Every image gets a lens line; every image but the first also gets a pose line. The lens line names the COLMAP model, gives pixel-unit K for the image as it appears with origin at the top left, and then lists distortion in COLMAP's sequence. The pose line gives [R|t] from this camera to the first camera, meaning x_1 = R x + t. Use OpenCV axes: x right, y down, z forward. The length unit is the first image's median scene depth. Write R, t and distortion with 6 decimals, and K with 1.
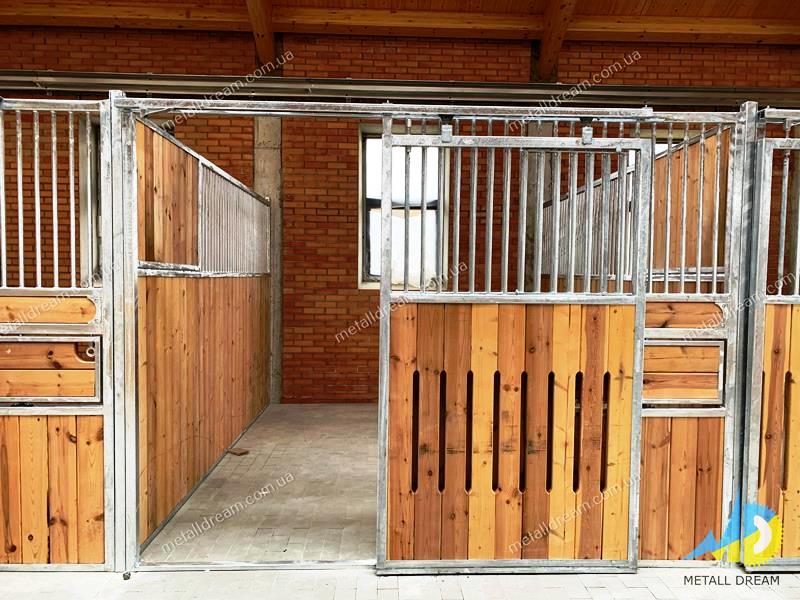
lens RADIAL K [[608.2, 0, 402.6], [0, 608.2, 303.2], [0, 0, 1]] dist [0.031906, -0.020378]
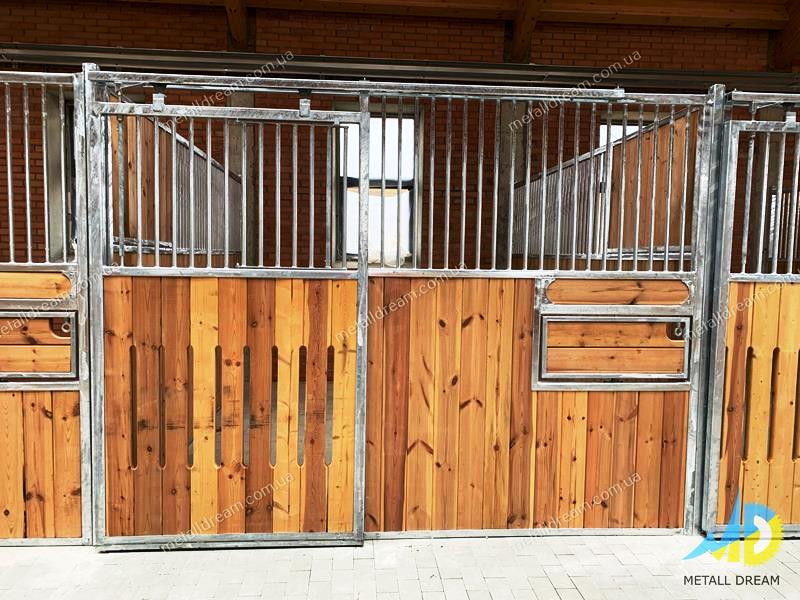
lens RADIAL K [[608.2, 0, 394.9], [0, 608.2, 297.3], [0, 0, 1]] dist [0.031906, -0.020378]
pose [[0.999405, 0.002398, 0.034402, -0.007954], [-0.003147, 0.999759, 0.021729, 0.006445], [-0.034342, -0.021824, 0.999172, -0.013432]]
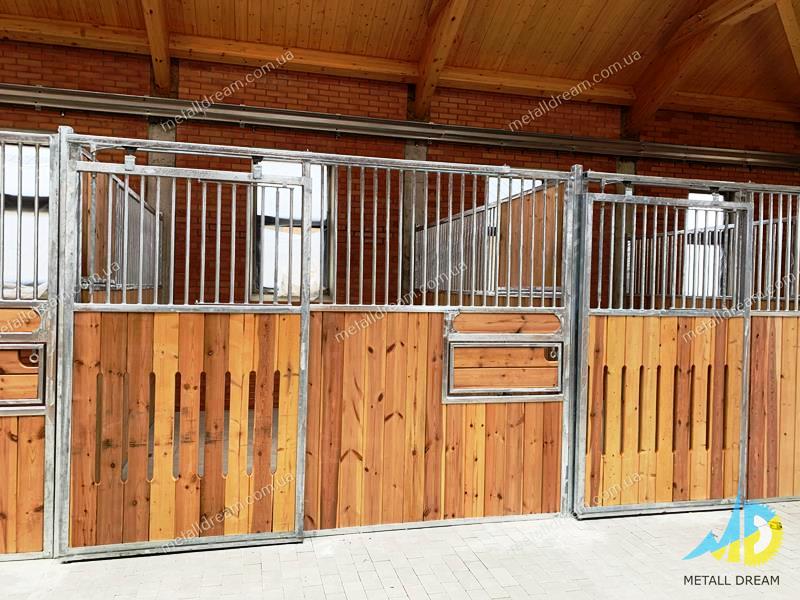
lens RADIAL K [[608.2, 0, 395.4], [0, 608.2, 294.9], [0, 0, 1]] dist [0.031906, -0.020378]
pose [[0.978770, 0.007566, 0.204824, -0.090366], [-0.000983, 0.999480, -0.032224, 0.000488], [-0.204962, 0.031338, 0.978268, -0.203904]]
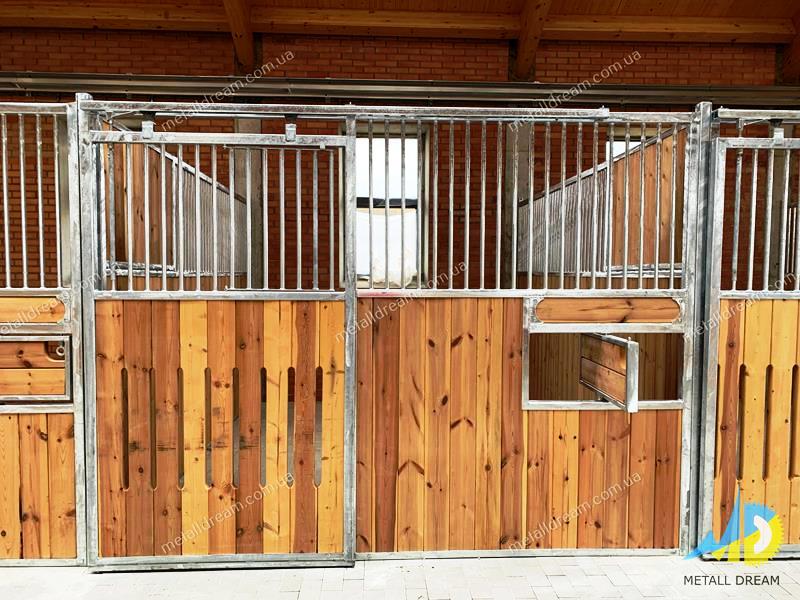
lens RADIAL K [[608.2, 0, 401.4], [0, 608.2, 304.9], [0, 0, 1]] dist [0.031906, -0.020378]
pose [[0.999934, -0.007261, 0.008849, 0.044677], [0.007212, 0.999958, 0.005619, 0.001489], [-0.008889, -0.005554, 0.999945, -0.020804]]
